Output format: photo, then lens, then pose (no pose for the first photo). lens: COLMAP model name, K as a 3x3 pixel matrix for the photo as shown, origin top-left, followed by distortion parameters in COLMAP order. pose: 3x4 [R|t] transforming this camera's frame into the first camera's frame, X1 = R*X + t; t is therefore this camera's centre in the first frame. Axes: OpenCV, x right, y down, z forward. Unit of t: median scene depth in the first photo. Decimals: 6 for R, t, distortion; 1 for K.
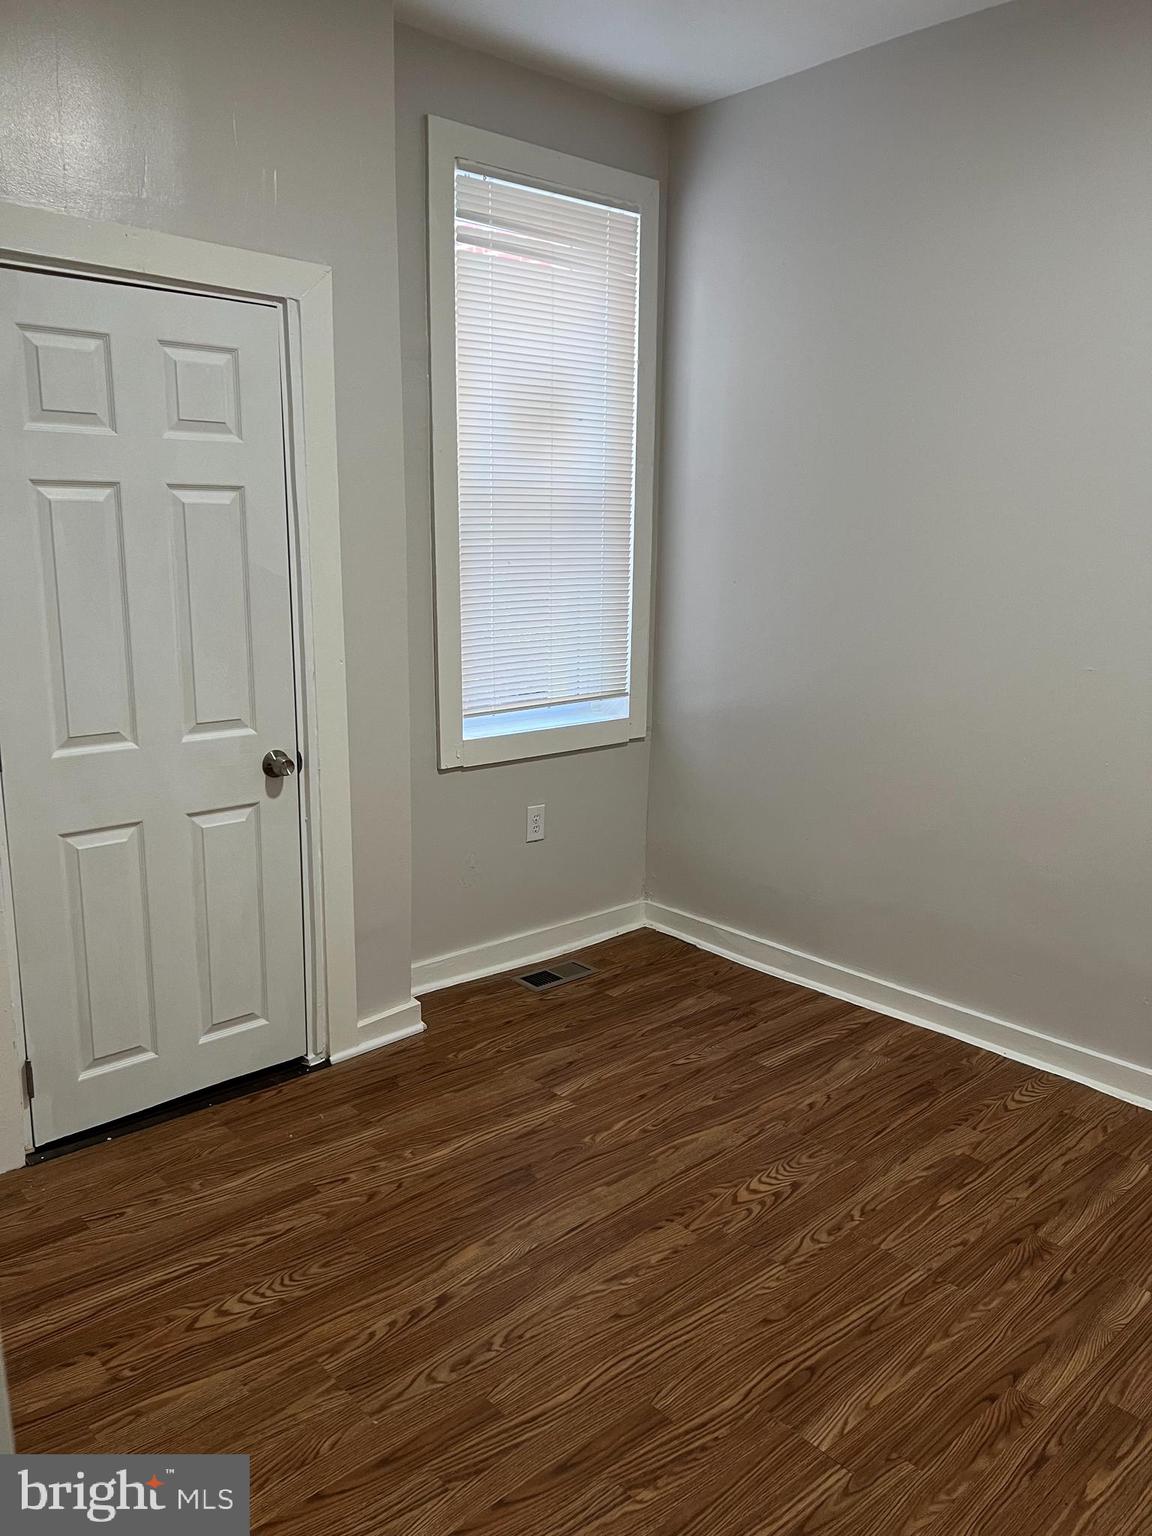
lens RADIAL K [[1153.1, 0, 570.7], [0, 1153.1, 770.2], [0, 0, 1]] dist [0.000161, -0.002231]
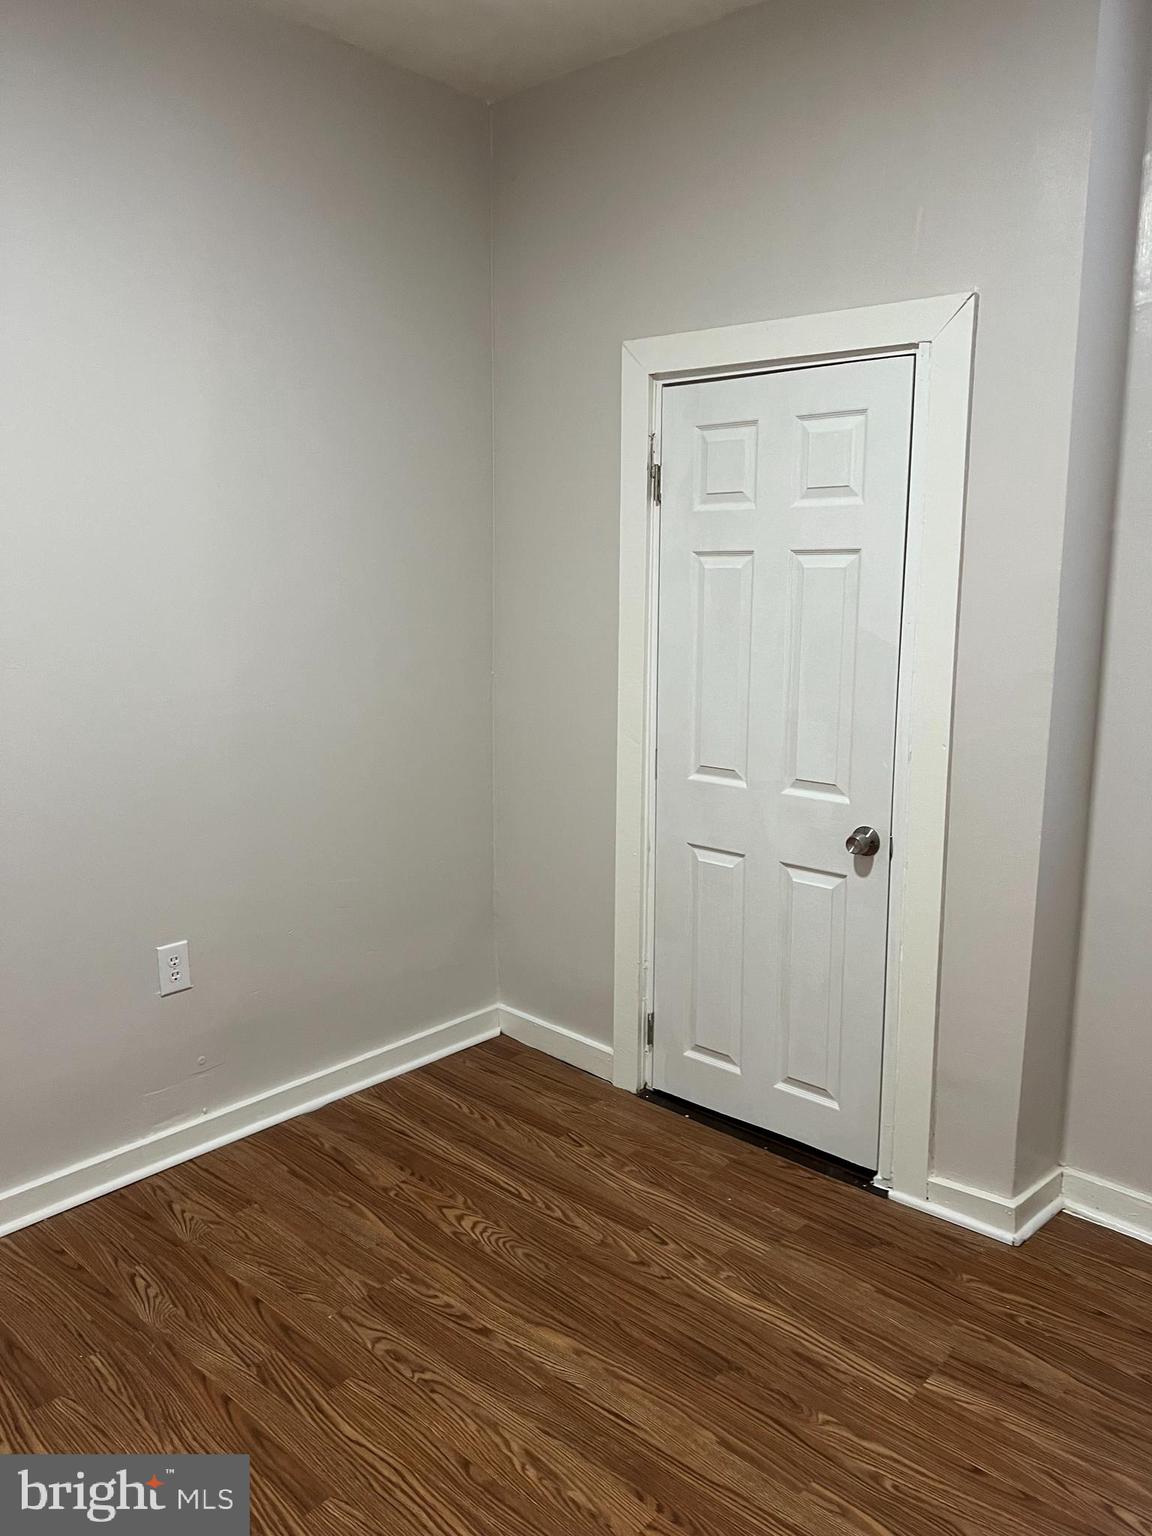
lens RADIAL K [[1159.1, 0, 579.2], [0, 1159.1, 760.7], [0, 0, 1]] dist [0.074201, -0.076712]
pose [[0.098403, 0.147890, -0.984096, 0.821782], [-0.213592, 0.968988, 0.124262, -0.174723], [0.971954, 0.197967, 0.126940, 0.819640]]
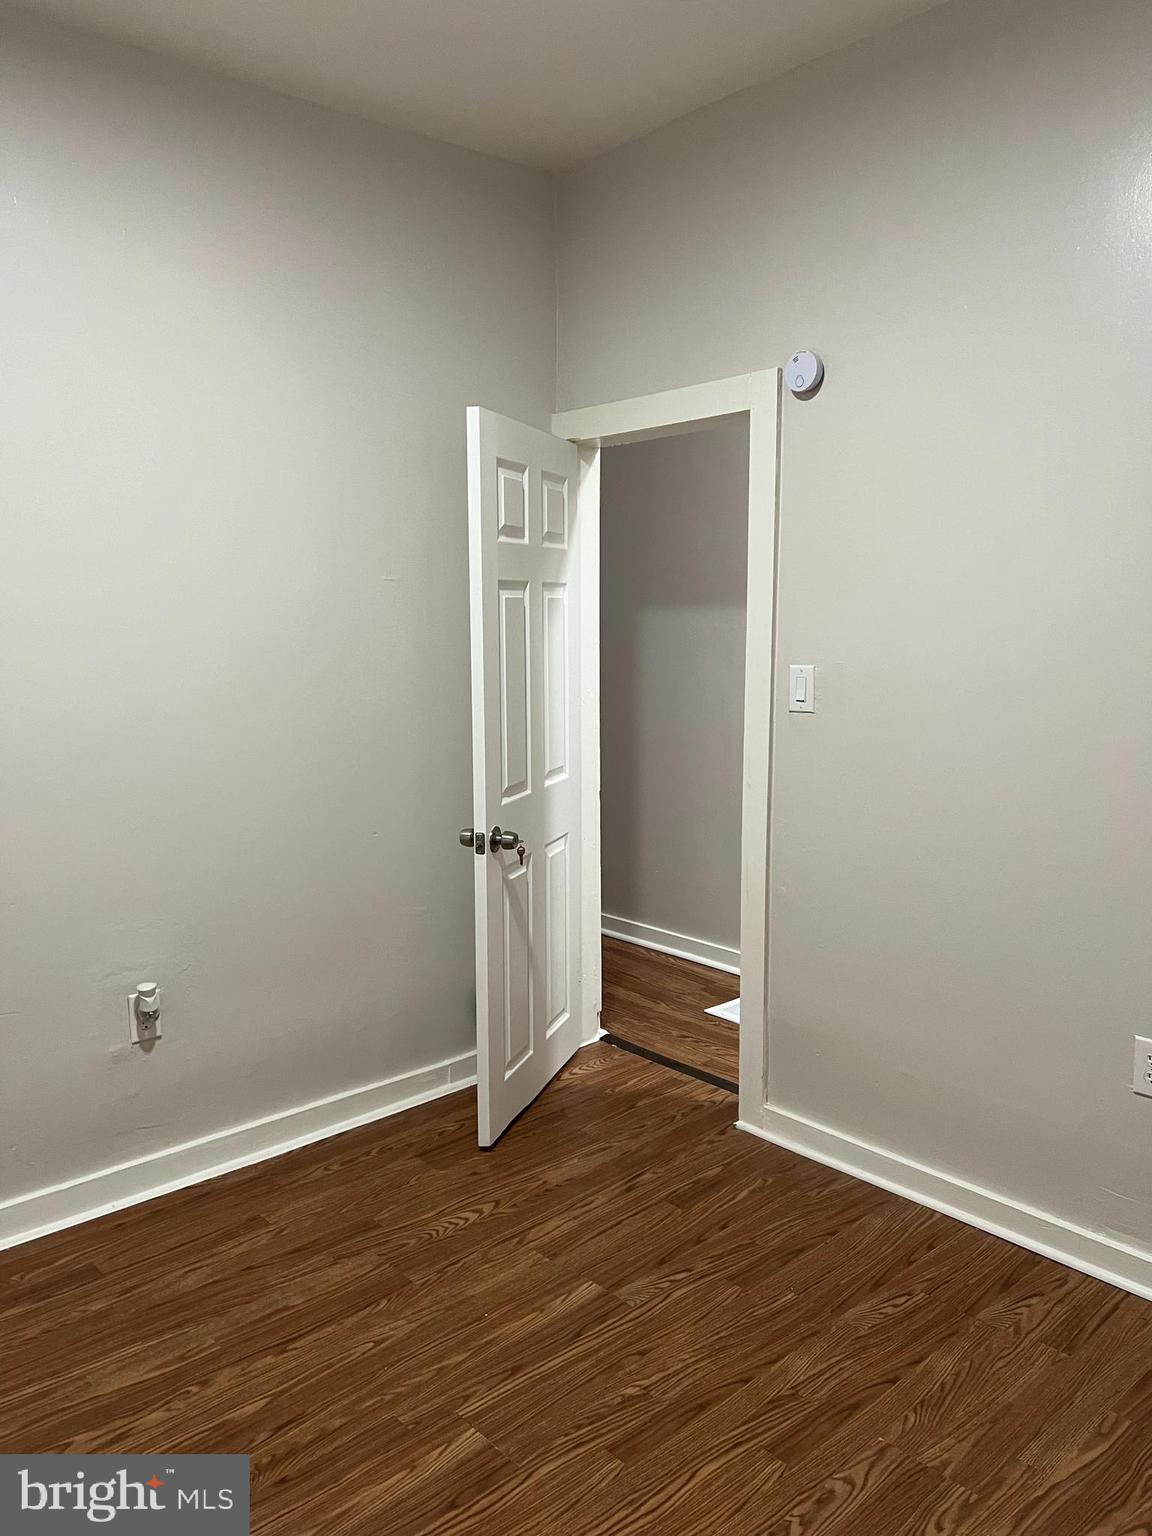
lens RADIAL K [[1142.0, 0, 577.1], [0, 1142.0, 814.6], [0, 0, 1]] dist [-0.004196, -0.001298]
pose [[-0.999929, -0.009019, -0.007795, 0.107500], [-0.011335, 0.921730, 0.387666, -0.321359], [0.003689, 0.387727, -0.921767, 1.466784]]
